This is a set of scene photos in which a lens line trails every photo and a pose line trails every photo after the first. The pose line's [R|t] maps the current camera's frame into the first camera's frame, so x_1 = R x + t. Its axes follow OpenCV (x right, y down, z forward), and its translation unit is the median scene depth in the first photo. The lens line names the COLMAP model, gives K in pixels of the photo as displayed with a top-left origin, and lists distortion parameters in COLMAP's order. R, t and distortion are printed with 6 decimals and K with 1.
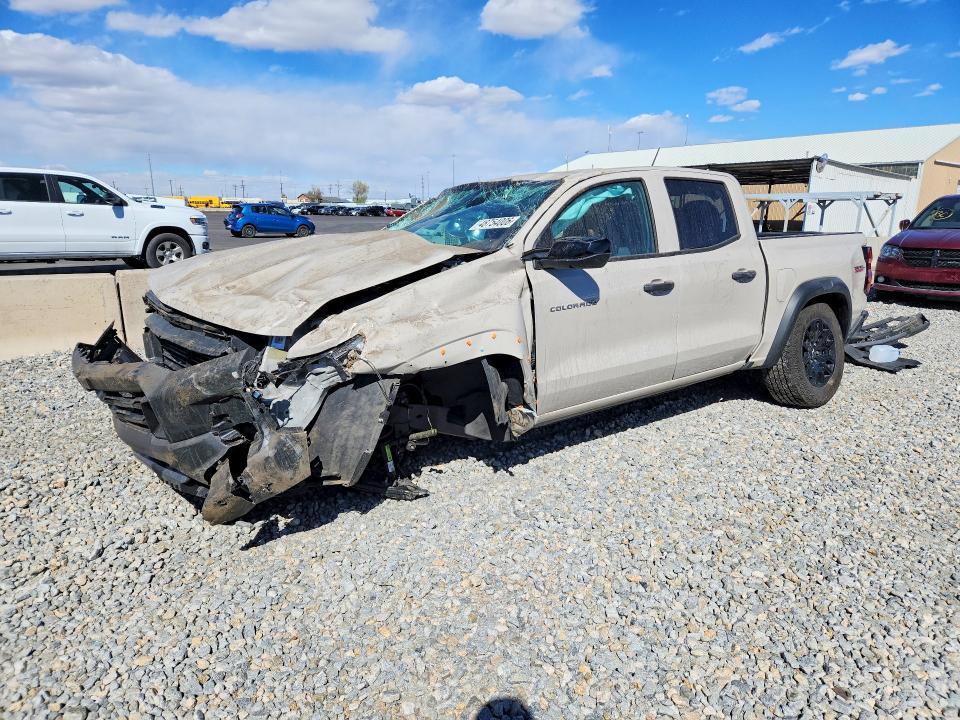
lens RADIAL K [[749.9, 0, 480.0], [0, 749.9, 360.0], [0, 0, 1]] dist [0.008347, 0.010910]
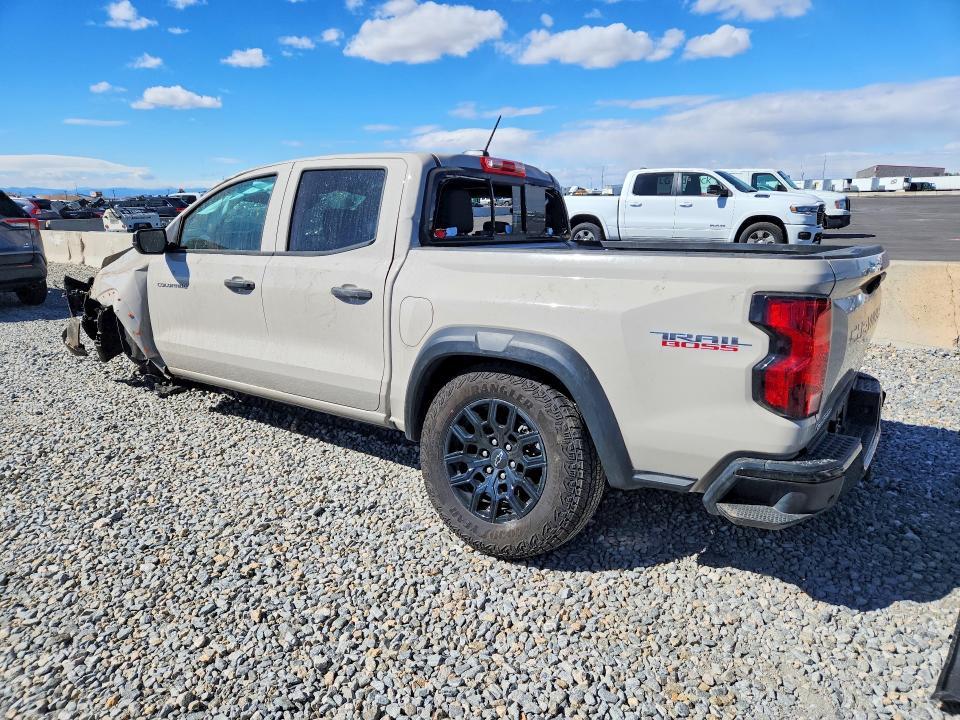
lens RADIAL K [[749.9, 0, 480.0], [0, 749.9, 360.0], [0, 0, 1]] dist [0.008347, 0.010910]
pose [[0.123068, 0.192306, -0.973587, 0.577682], [-0.169861, 0.970650, 0.170254, -0.102390], [0.977753, 0.144422, 0.152121, 0.533991]]
